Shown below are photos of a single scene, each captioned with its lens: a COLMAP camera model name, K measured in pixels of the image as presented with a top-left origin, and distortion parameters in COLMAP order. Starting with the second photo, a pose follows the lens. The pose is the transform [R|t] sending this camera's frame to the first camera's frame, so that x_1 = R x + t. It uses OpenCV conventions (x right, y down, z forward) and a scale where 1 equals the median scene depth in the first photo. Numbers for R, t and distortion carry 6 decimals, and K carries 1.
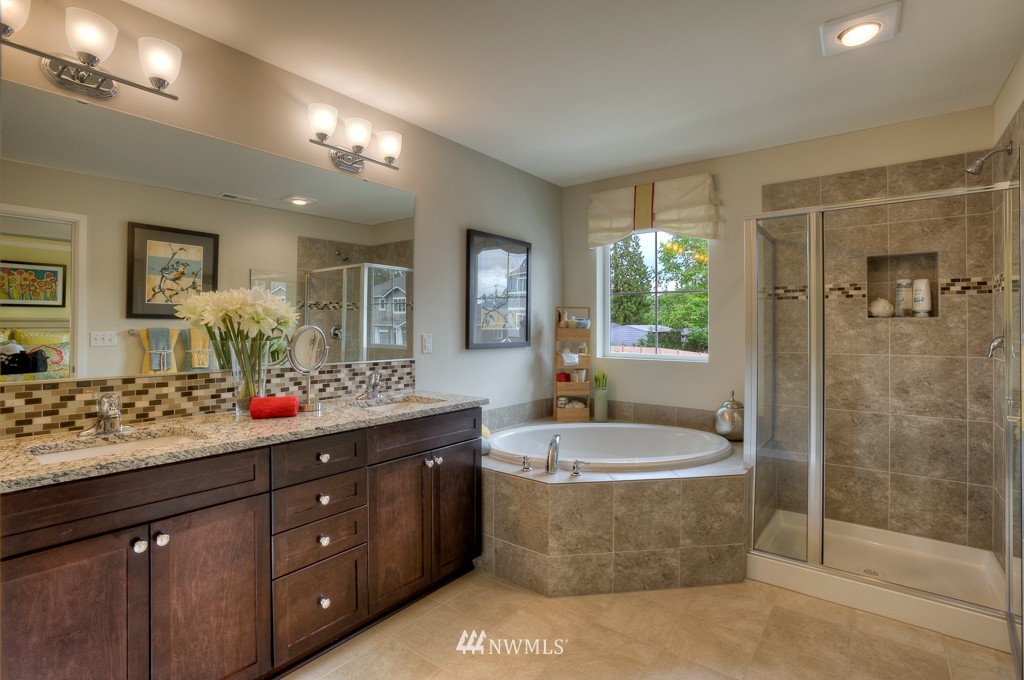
lens RADIAL K [[483.7, 0, 515.4], [0, 483.7, 326.2], [0, 0, 1]] dist [-0.051013, 0.024455]
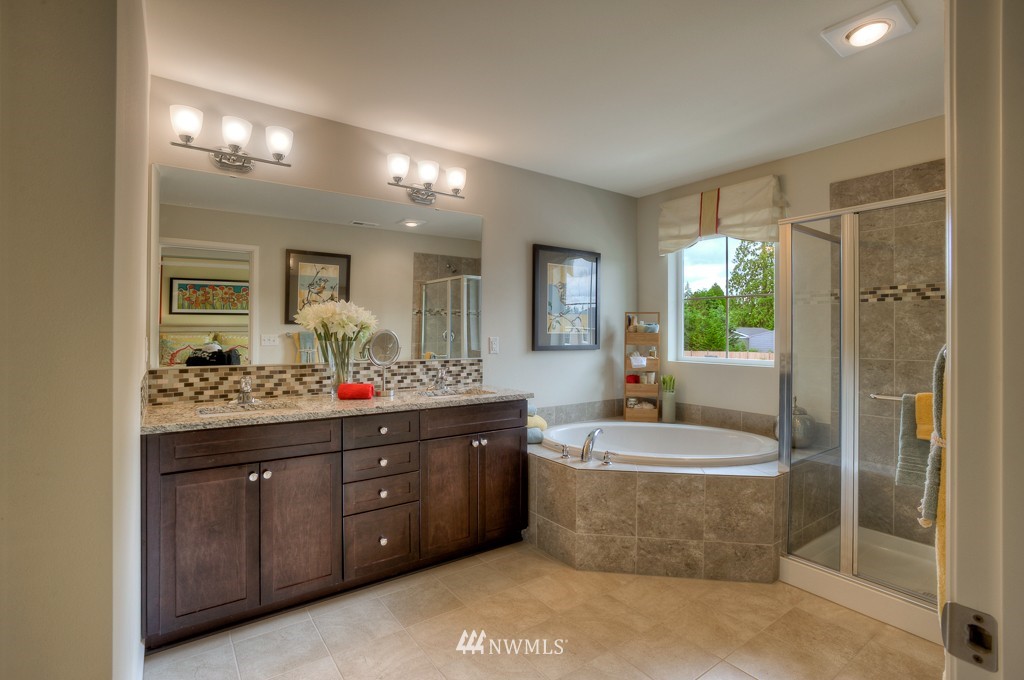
lens RADIAL K [[506.7, 0, 542.4], [0, 506.7, 329.5], [0, 0, 1]] dist [-0.062588, 0.053570]
pose [[0.962179, 0.000087, -0.272418, 0.272737], [-0.000865, 0.999996, -0.002735, 0.001756], [0.272416, 0.002867, 0.962175, -0.143671]]
